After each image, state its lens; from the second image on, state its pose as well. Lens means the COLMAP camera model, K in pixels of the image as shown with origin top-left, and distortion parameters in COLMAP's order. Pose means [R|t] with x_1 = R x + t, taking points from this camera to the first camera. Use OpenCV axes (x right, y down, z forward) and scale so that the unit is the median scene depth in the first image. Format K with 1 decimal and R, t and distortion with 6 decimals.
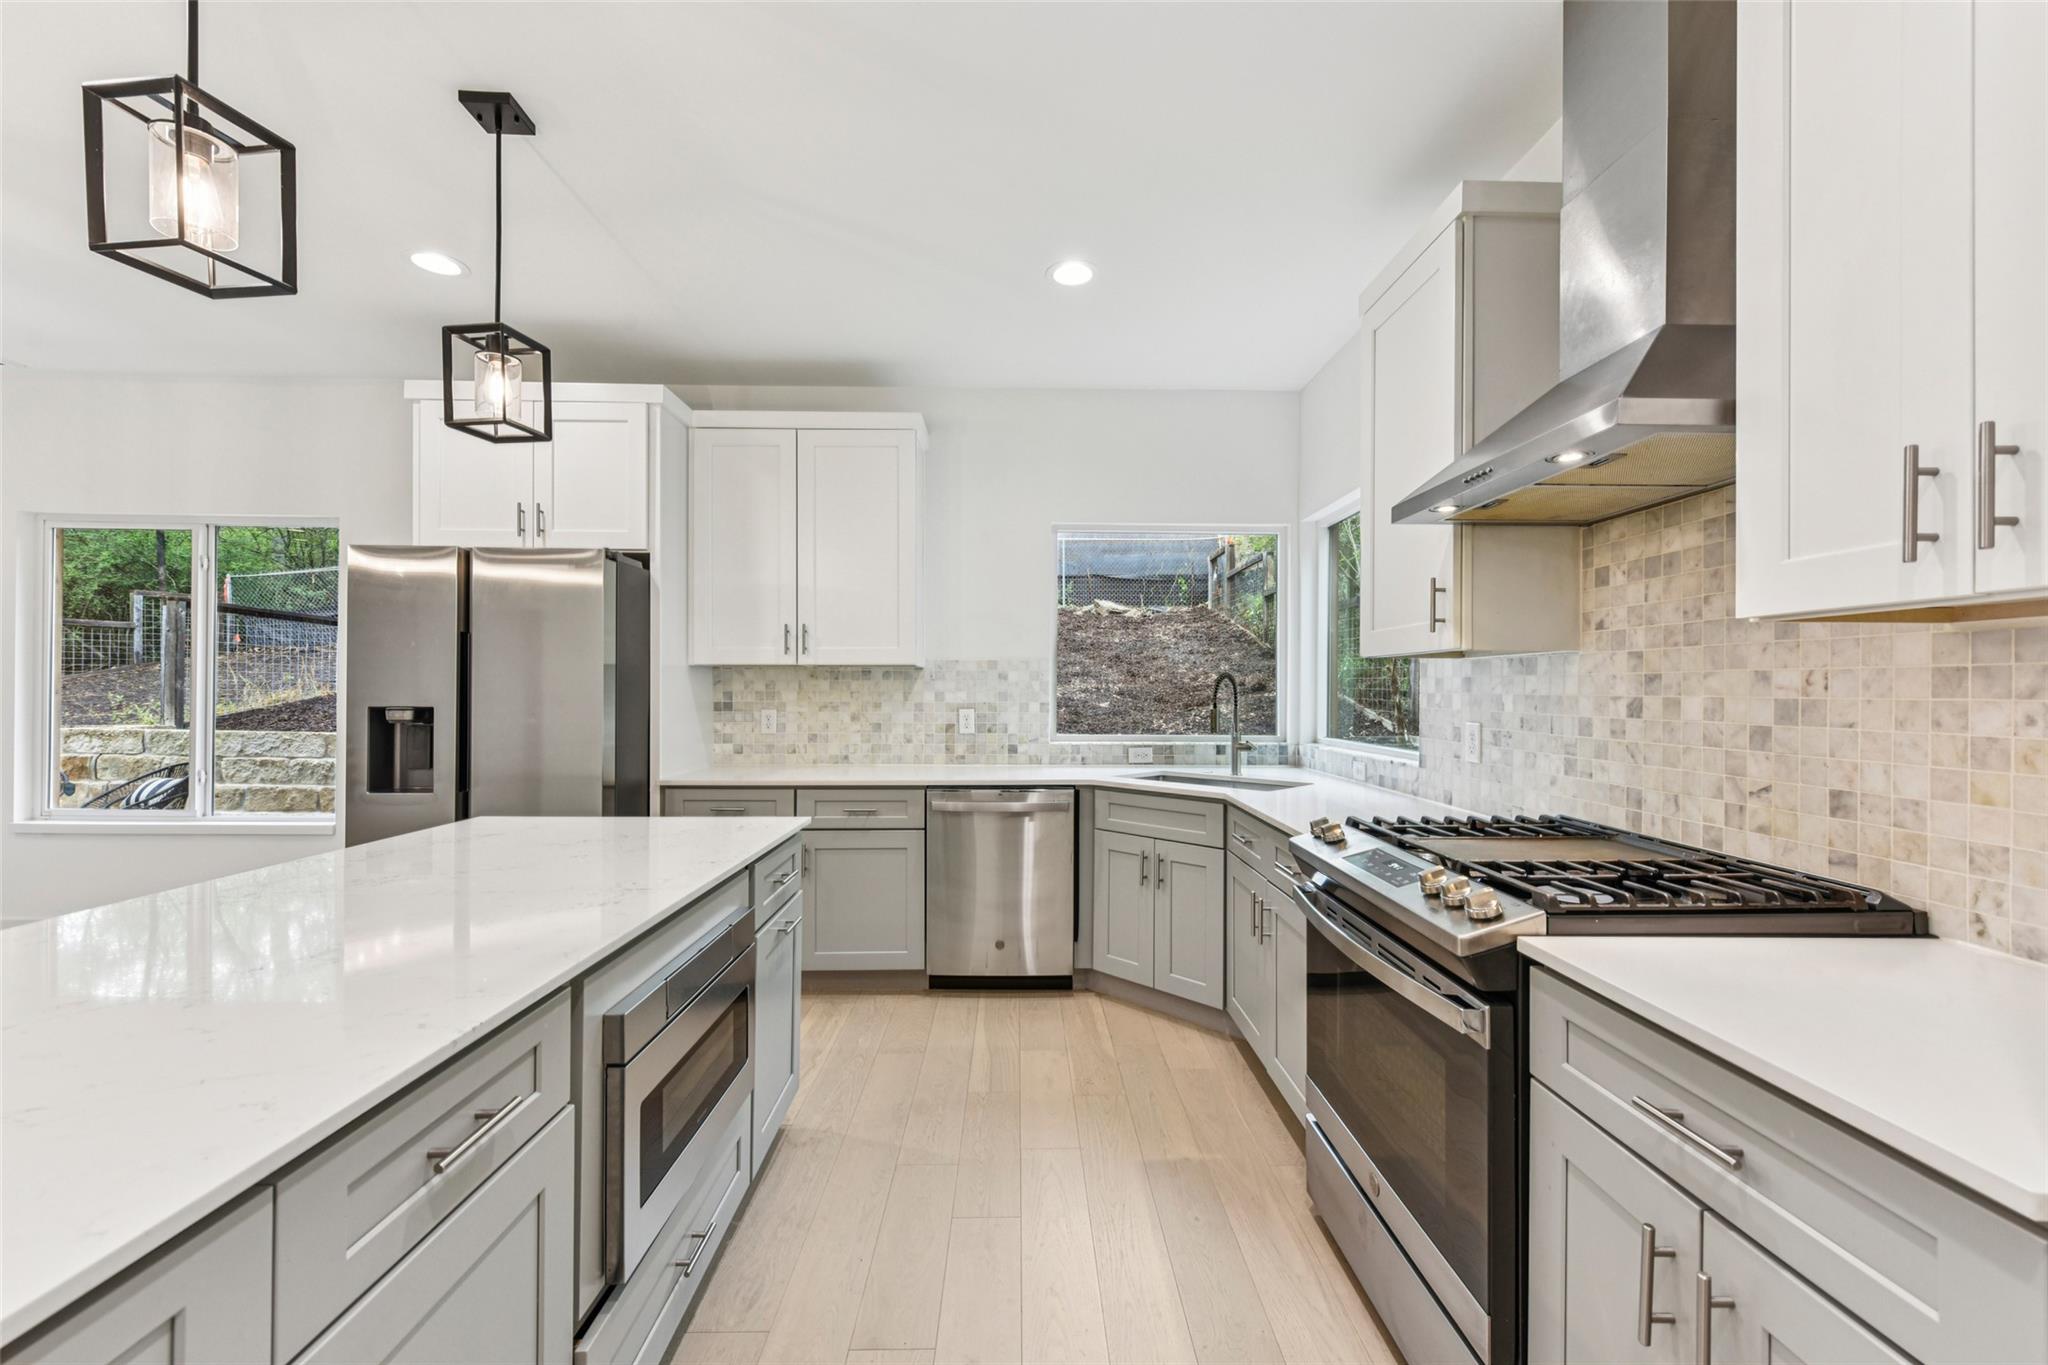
lens RADIAL K [[807.0, 0, 1032.2], [0, 807.0, 682.4], [0, 0, 1]] dist [0.002457, -0.000282]
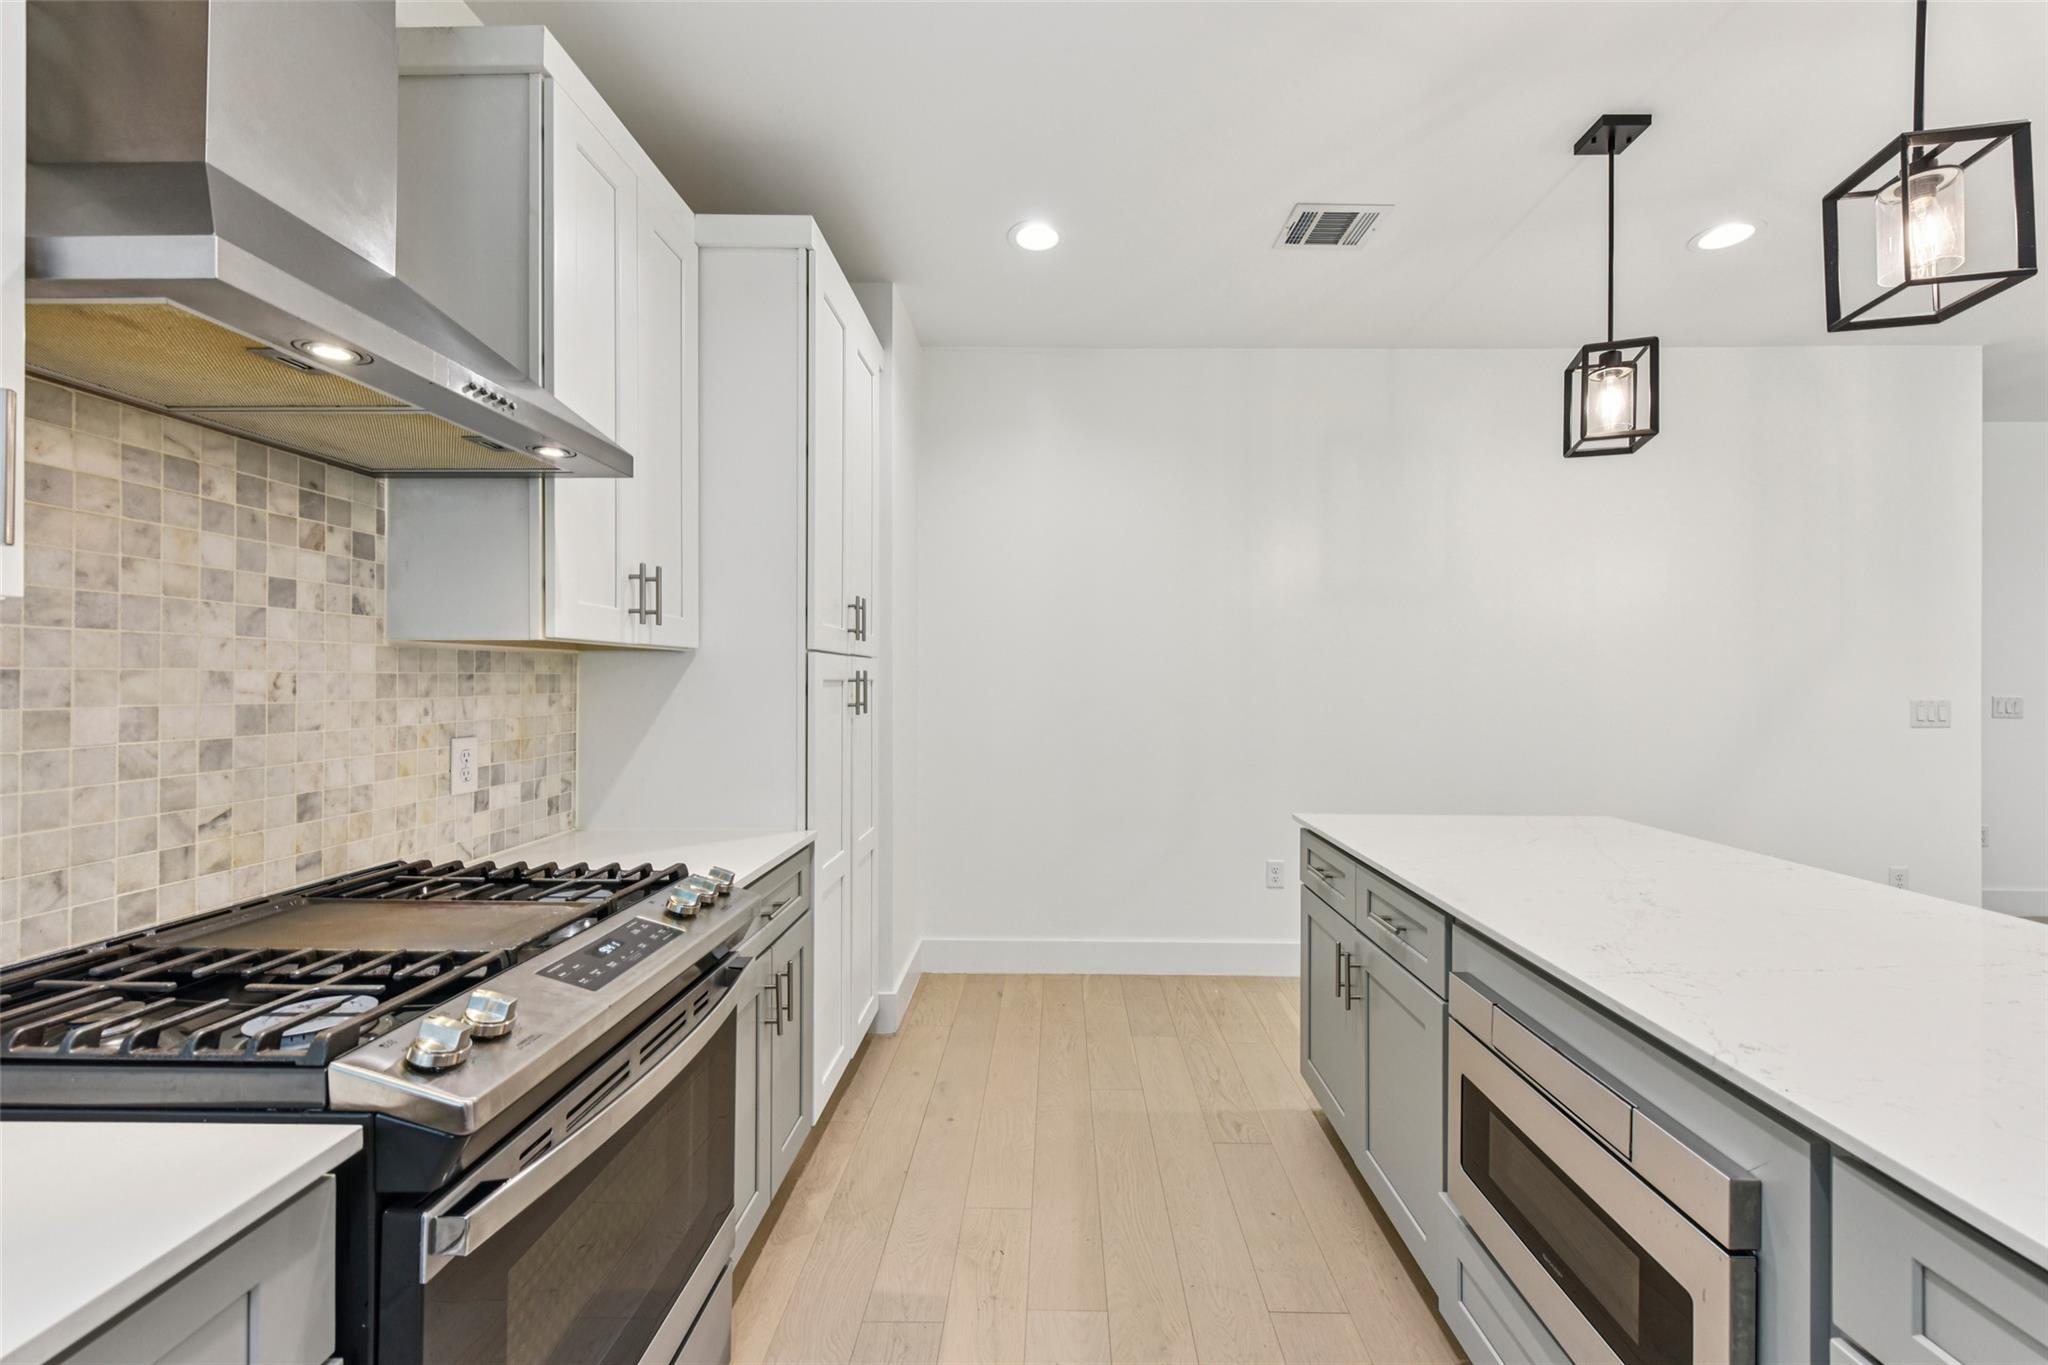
lens RADIAL K [[807.0, 0, 1032.2], [0, 807.0, 682.4], [0, 0, 1]] dist [0.002457, -0.000282]
pose [[-0.998755, -0.004056, 0.049728, 0.042366], [-0.004333, 0.999976, -0.005477, -0.002158], [-0.049704, -0.005686, -0.998748, 1.637682]]
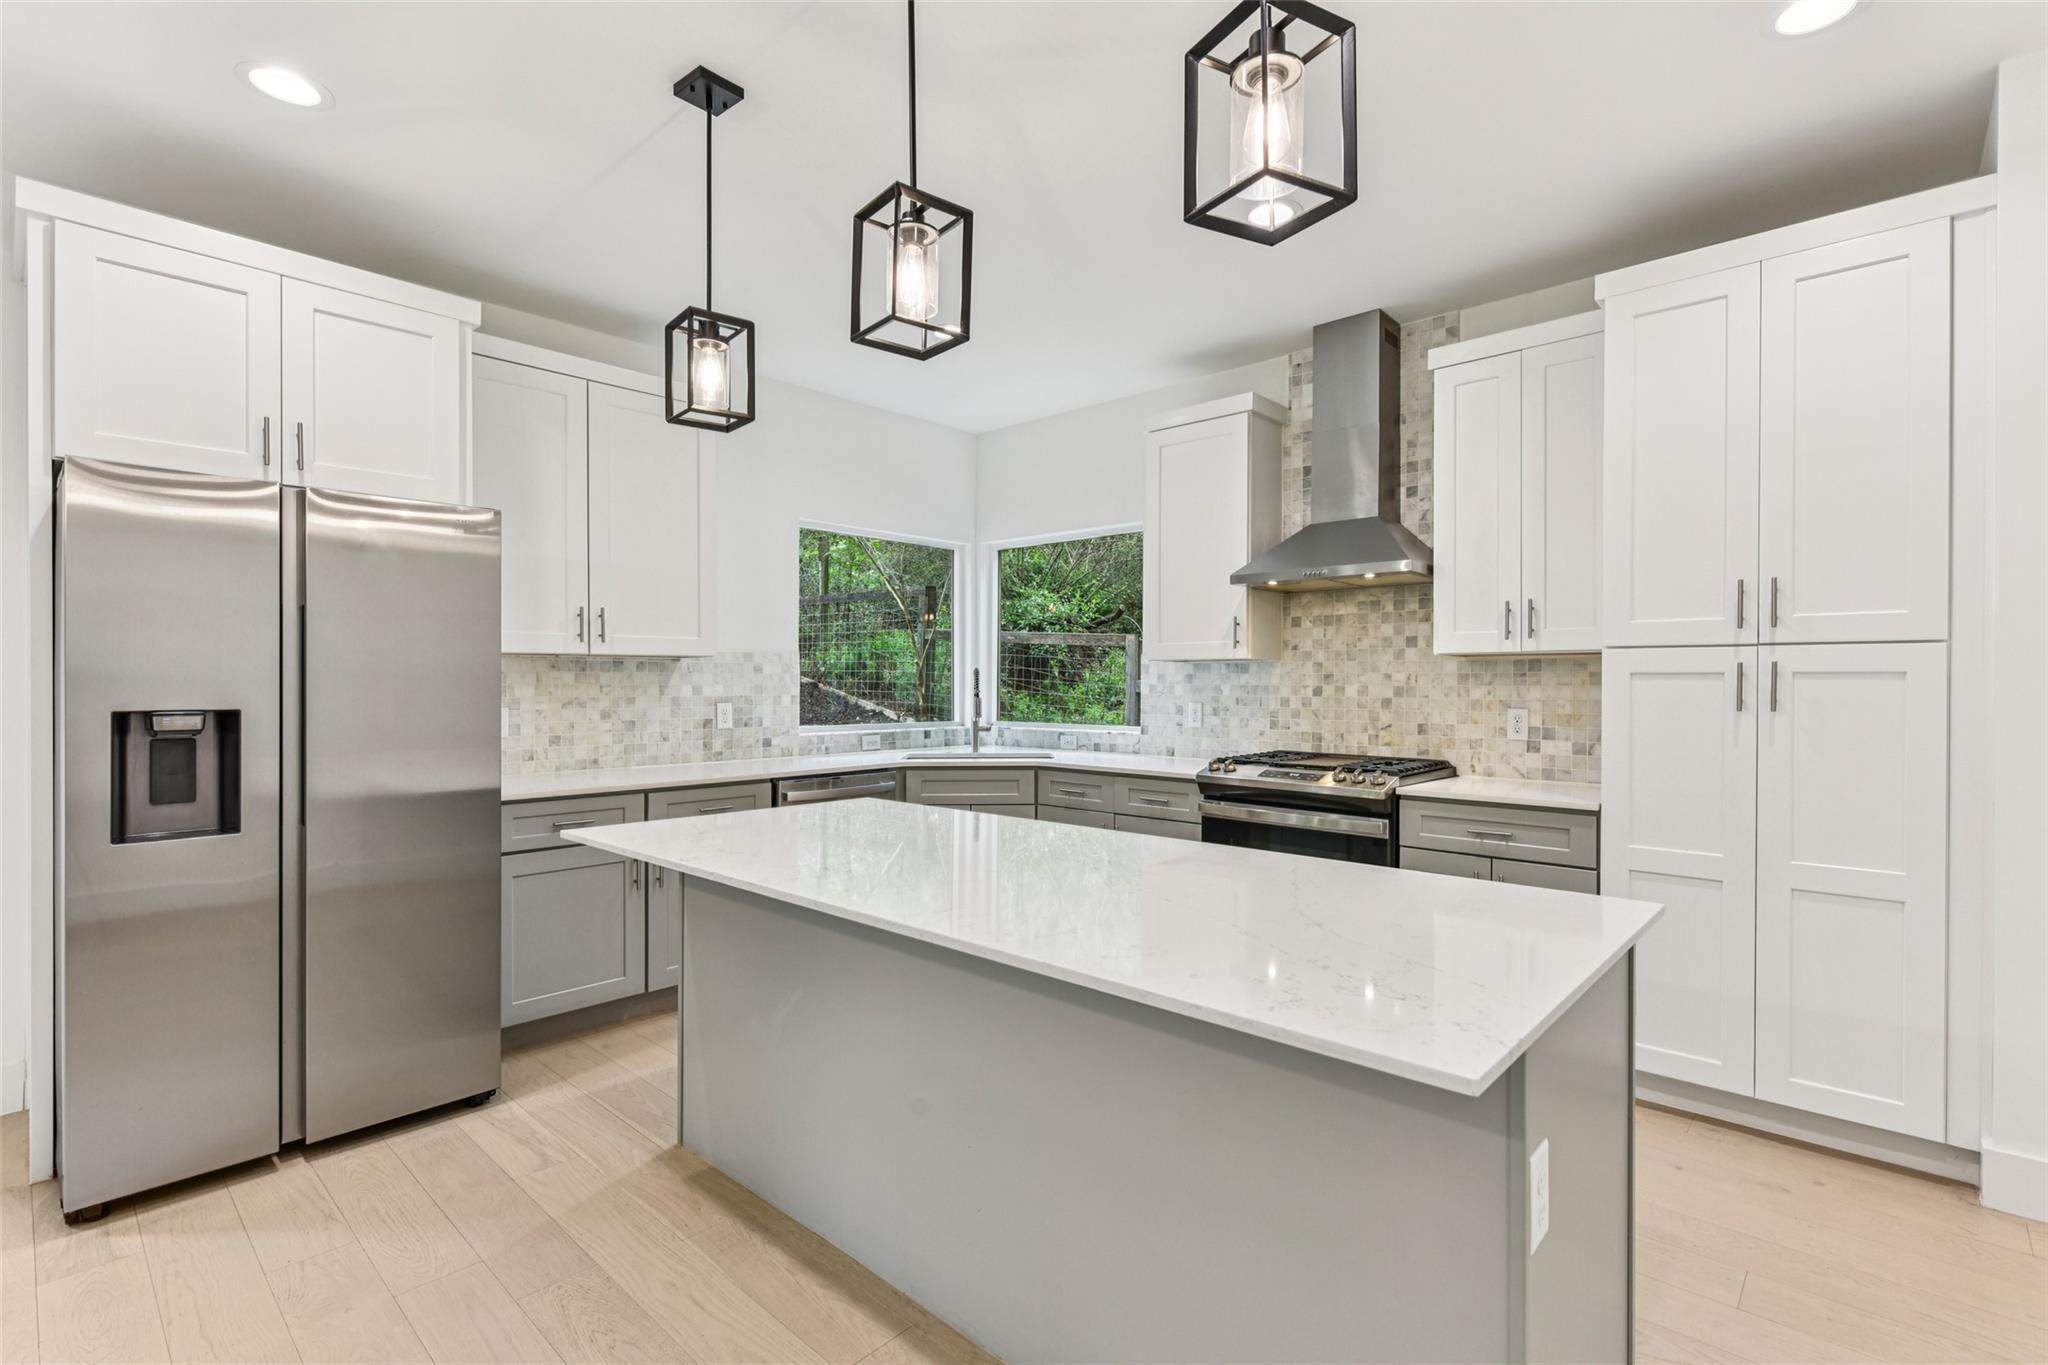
lens RADIAL K [[957.4, 0, 1024.0], [0, 957.4, 682.5], [0, 0, 1]] dist [0.011841, -0.000613]
pose [[0.695285, -0.002428, 0.718730, -1.578035], [-0.004945, 0.999954, 0.008162, -0.005710], [-0.718717, -0.009229, 0.695241, -0.114228]]
